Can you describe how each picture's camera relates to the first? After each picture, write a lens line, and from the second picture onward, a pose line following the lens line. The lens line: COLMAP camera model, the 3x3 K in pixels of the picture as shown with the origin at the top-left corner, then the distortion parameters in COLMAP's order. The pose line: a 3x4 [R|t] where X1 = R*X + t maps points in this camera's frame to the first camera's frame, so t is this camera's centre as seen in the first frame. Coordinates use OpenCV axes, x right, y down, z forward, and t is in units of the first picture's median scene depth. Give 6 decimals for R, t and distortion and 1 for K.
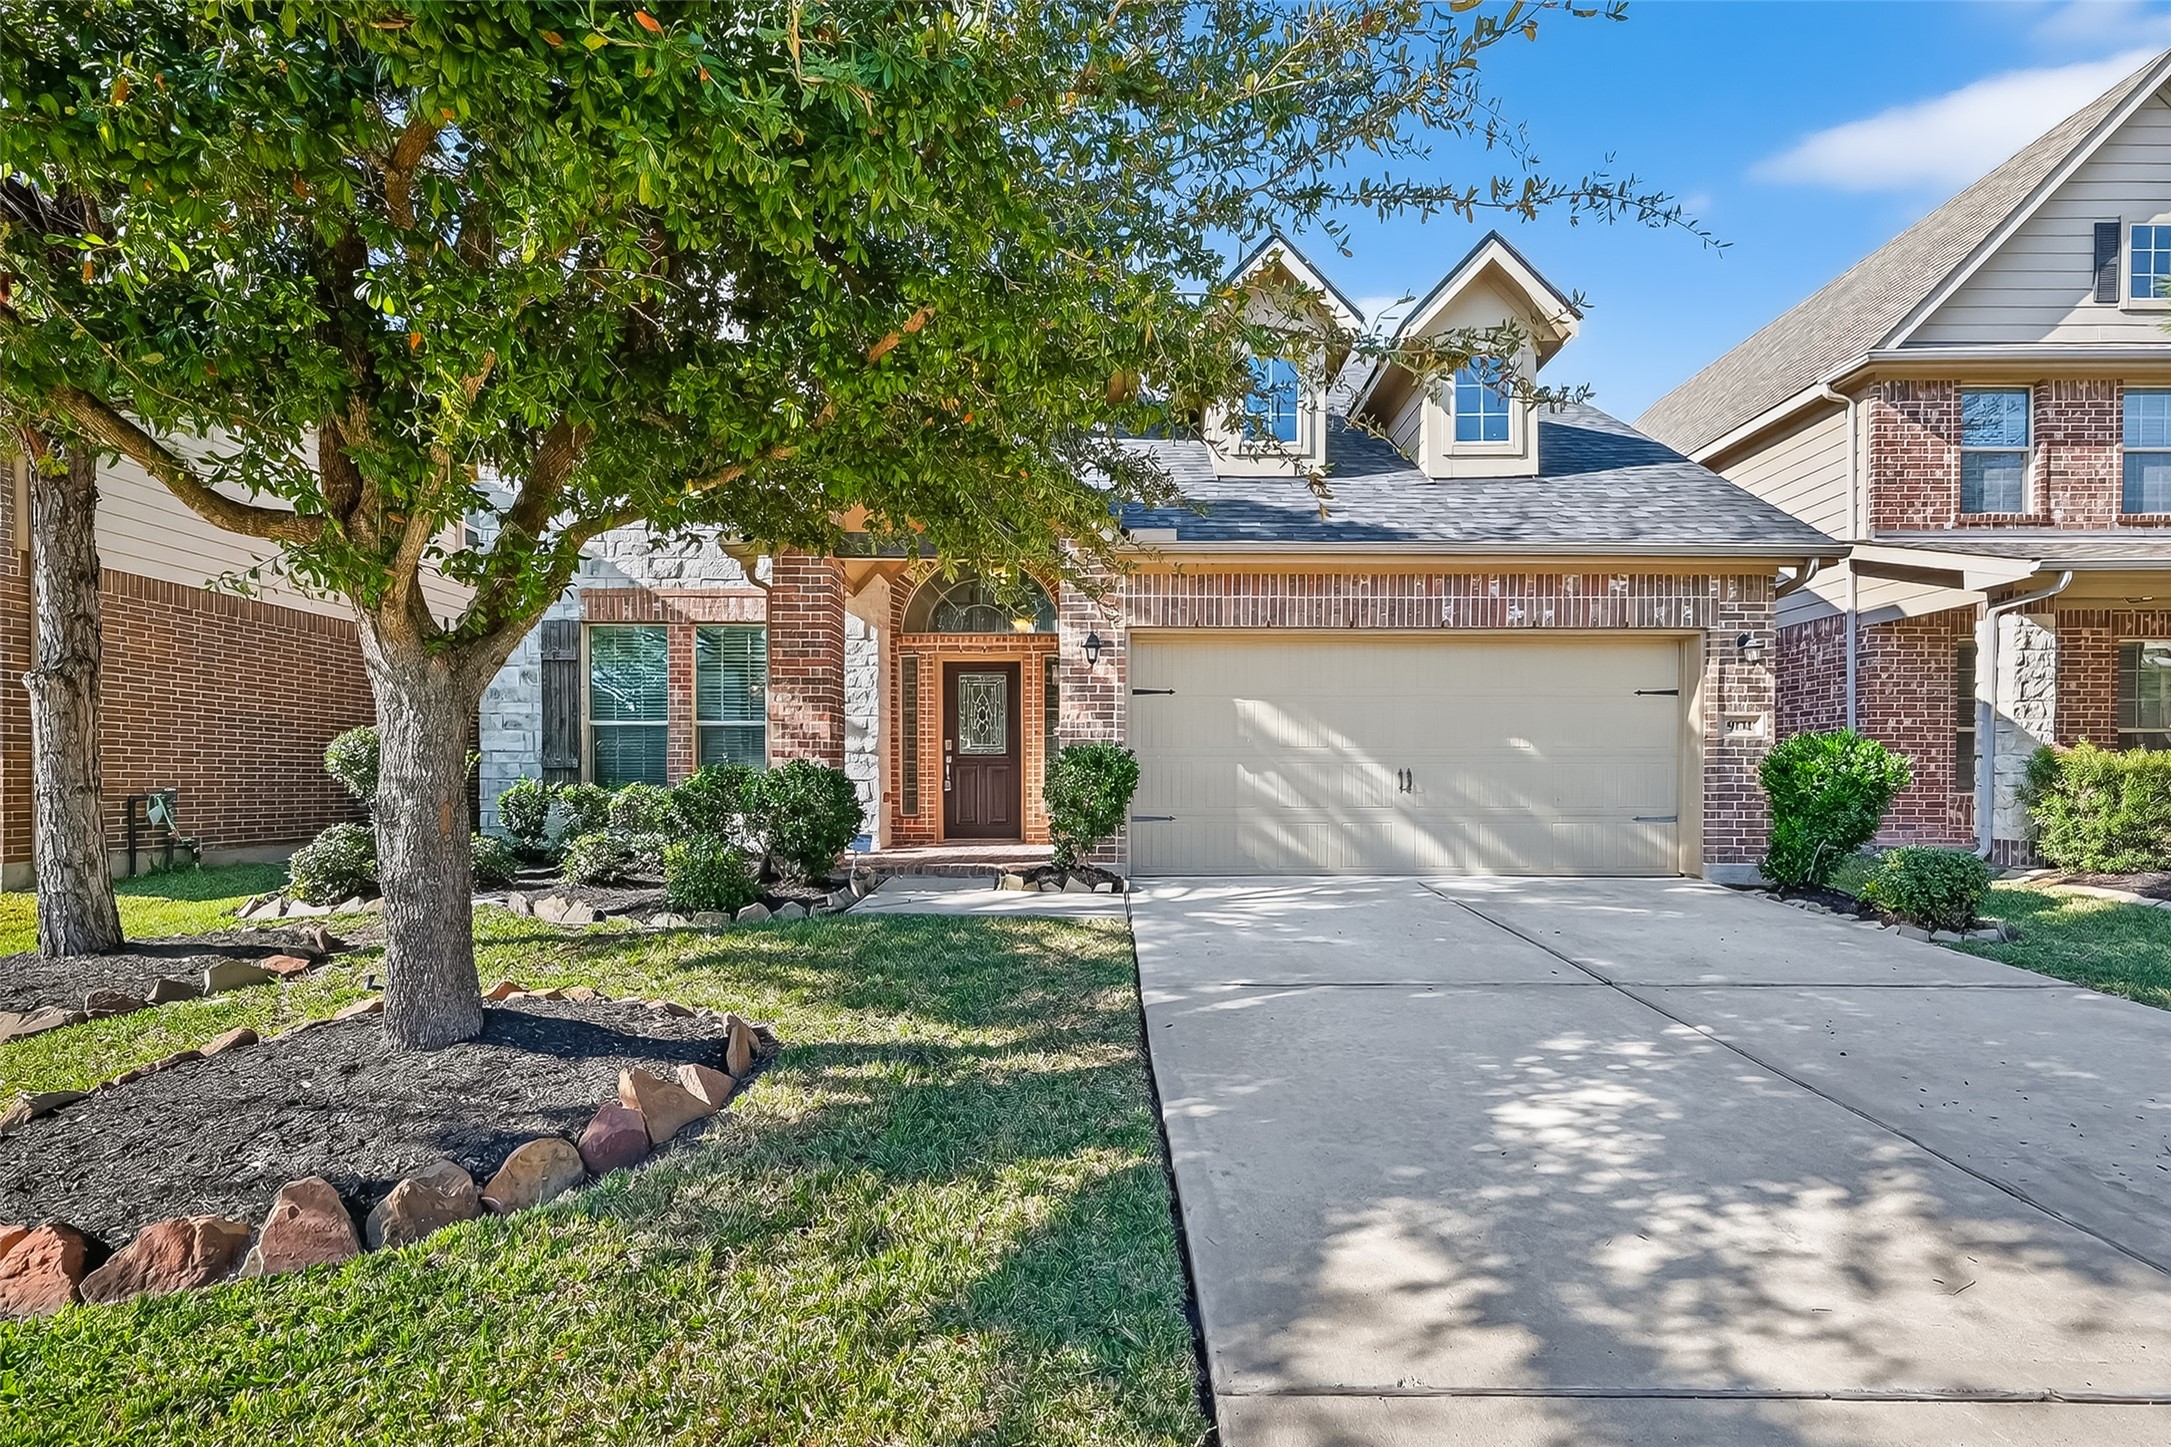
lens RADIAL K [[961.7, 0, 1091.0], [0, 961.7, 796.5], [0, 0, 1]] dist [-0.000069, 0.000858]
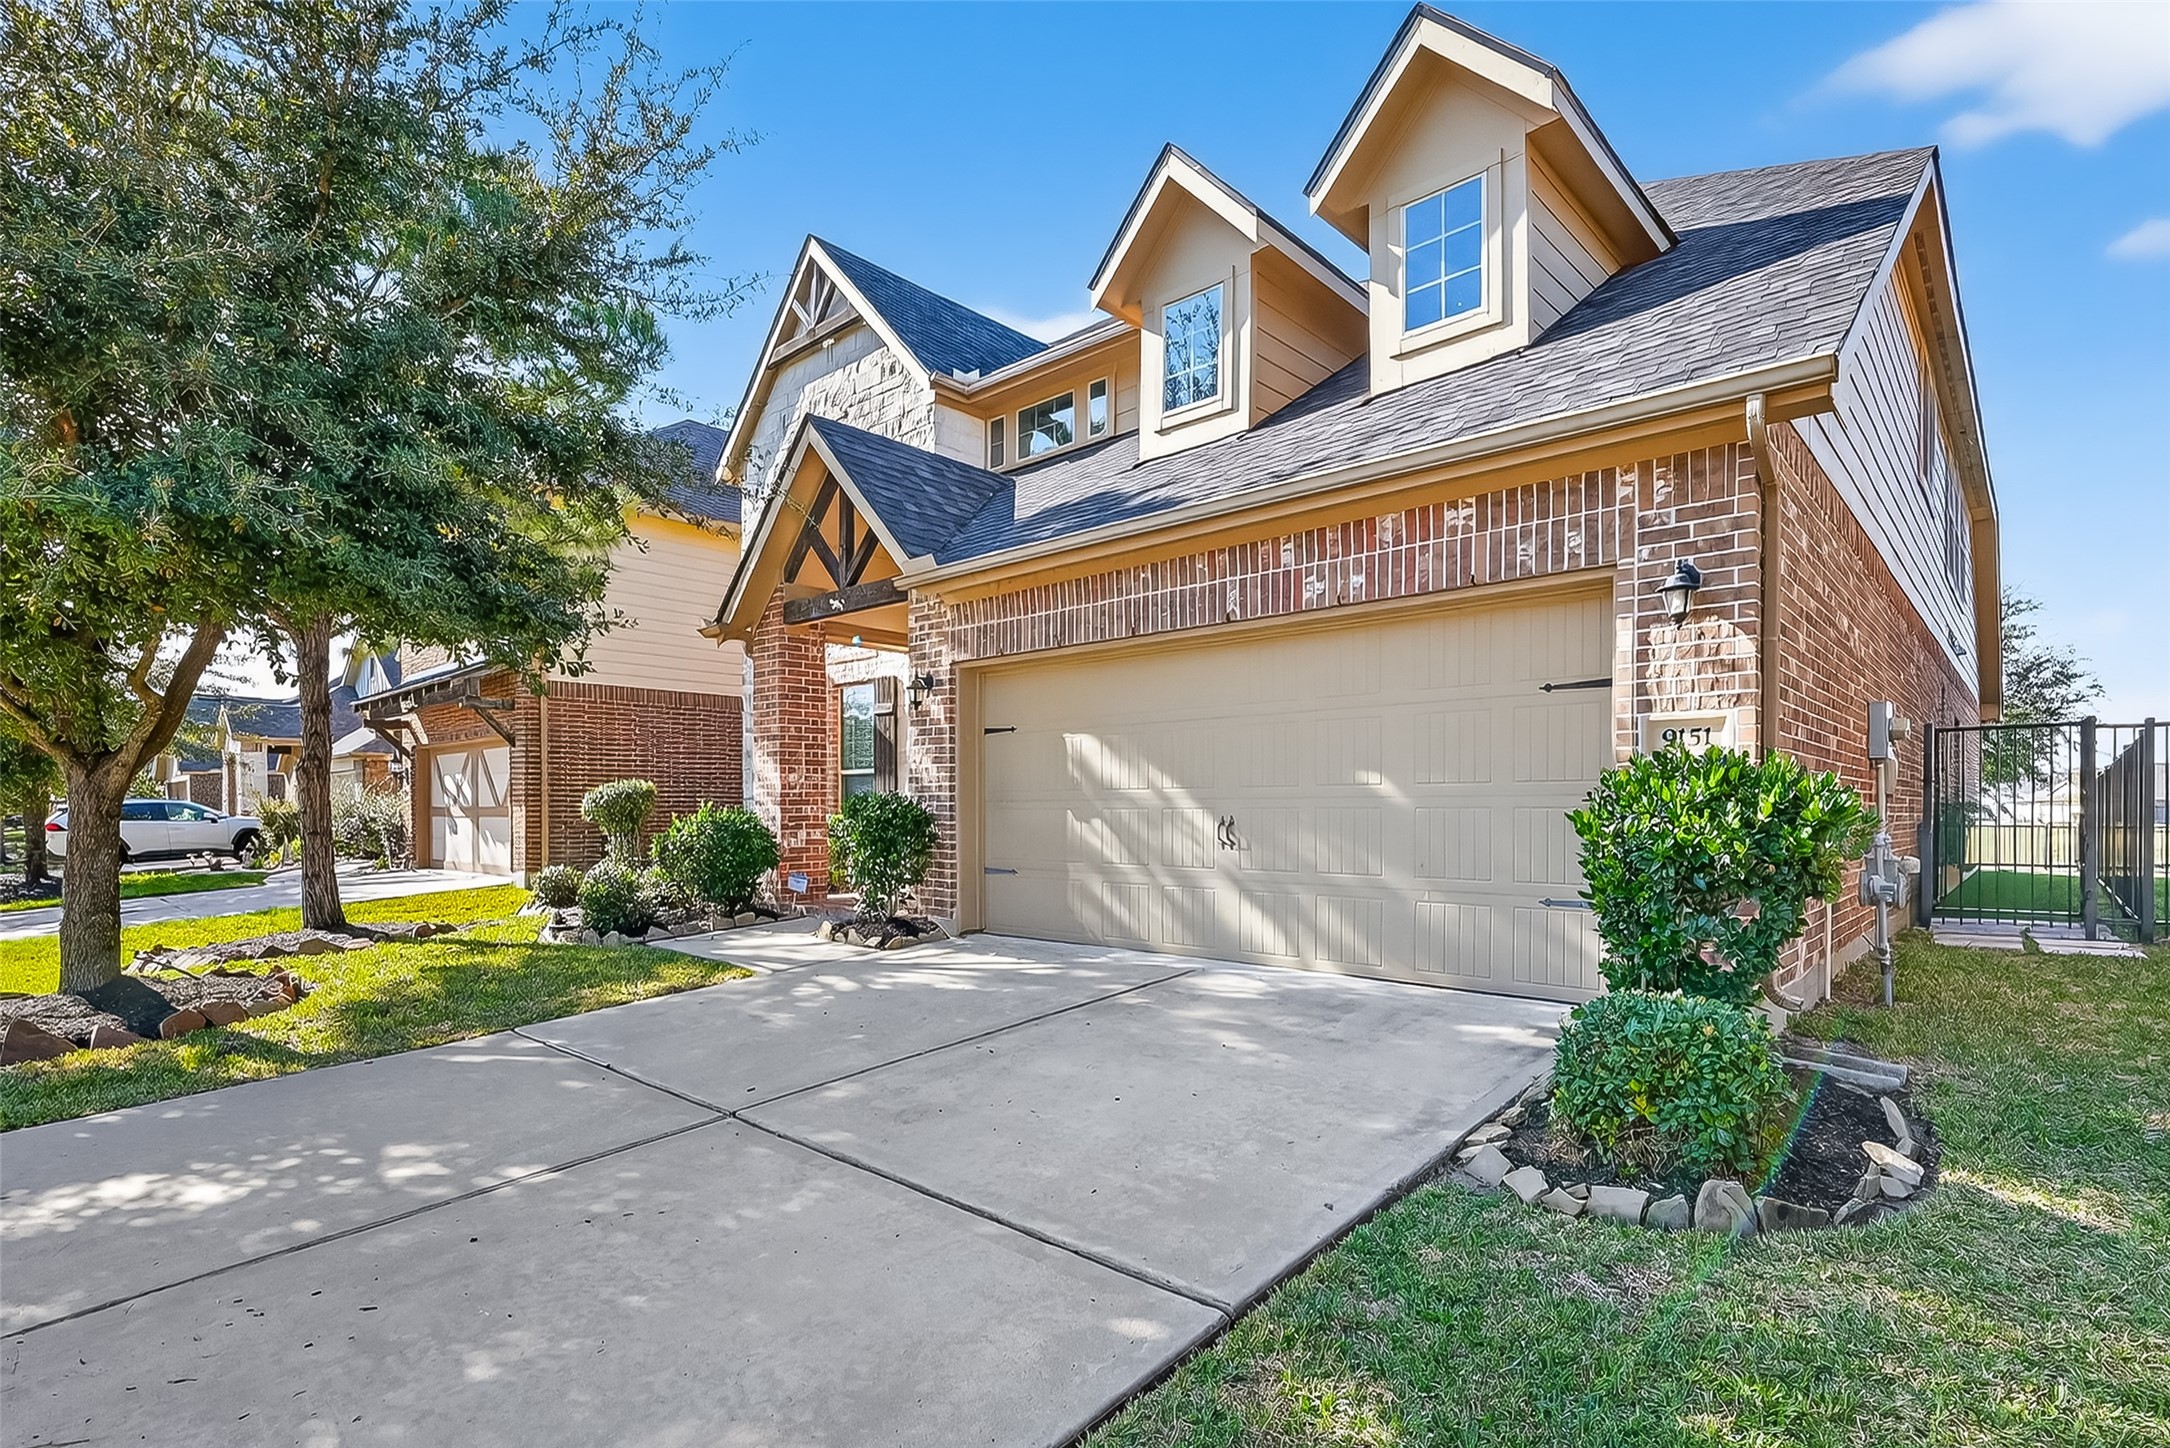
lens RADIAL K [[1045.4, 0, 1115.9], [0, 1045.4, 811.3], [0, 0, 1]] dist [0.001854, 0.000468]
pose [[0.743582, -0.001078, -0.668643, 0.823921], [-0.006887, 0.999933, -0.009272, -0.025701], [0.668609, 0.011499, 0.743525, 0.363389]]
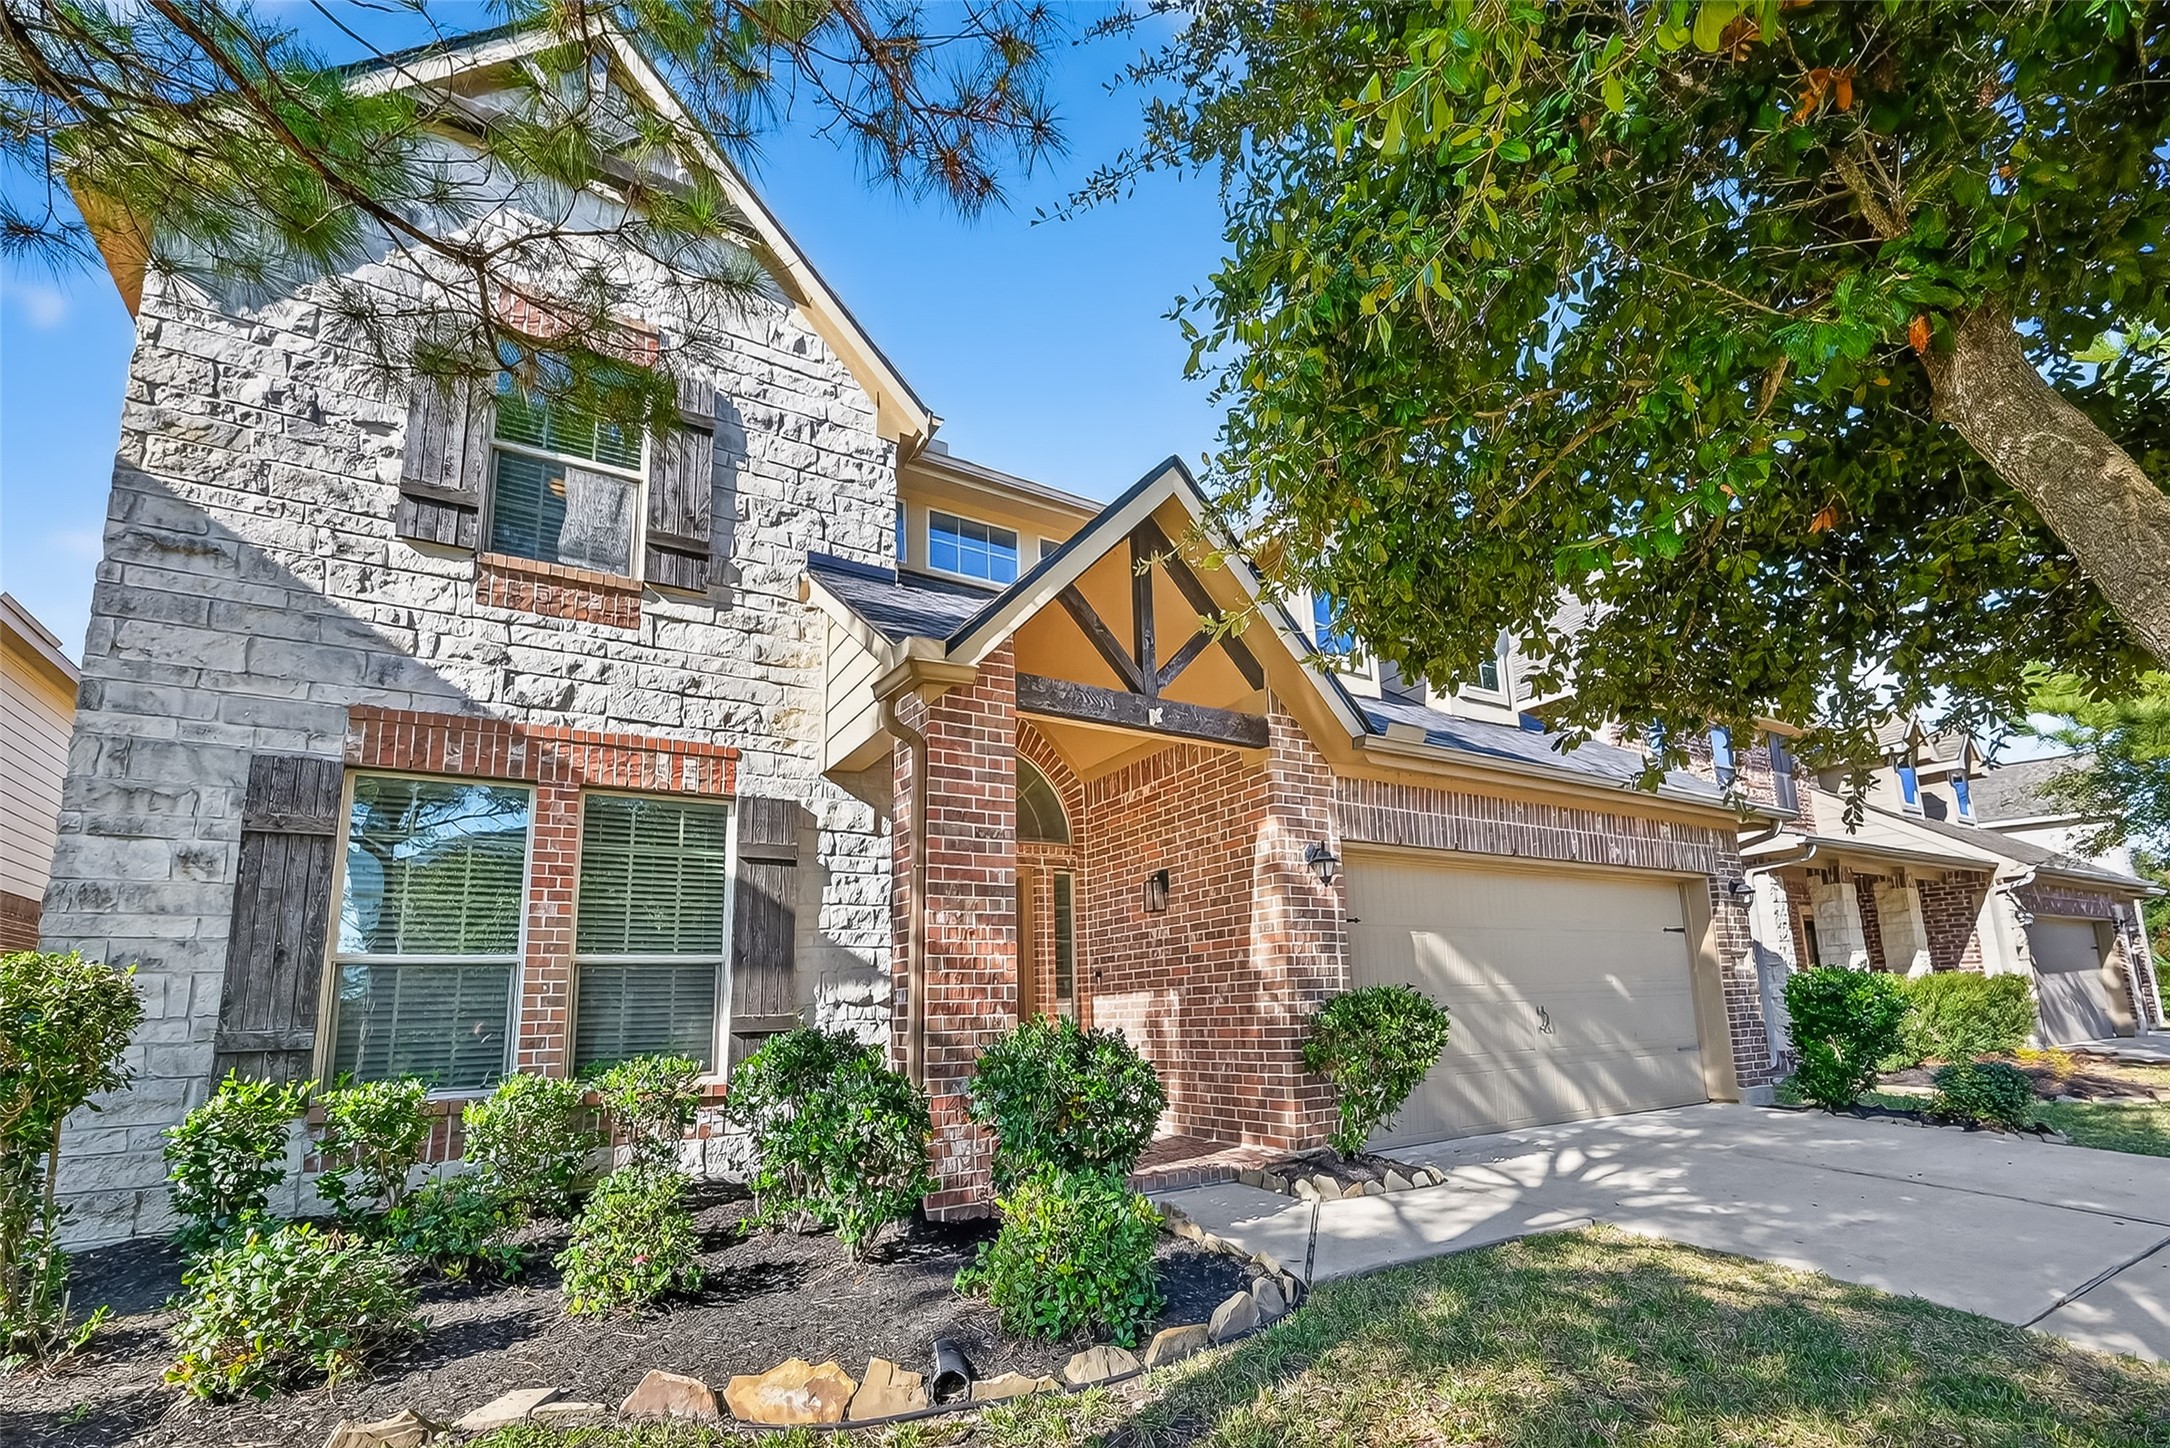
lens RADIAL K [[969.9, 0, 1092.0], [0, 969.9, 832.8], [0, 0, 1]] dist [0.005580, 0.000936]
pose [[0.846601, 0.069256, 0.527703, -0.573137], [0.041633, 0.979842, -0.195386, -0.030365], [-0.530597, 0.187384, 0.826652, 0.435665]]
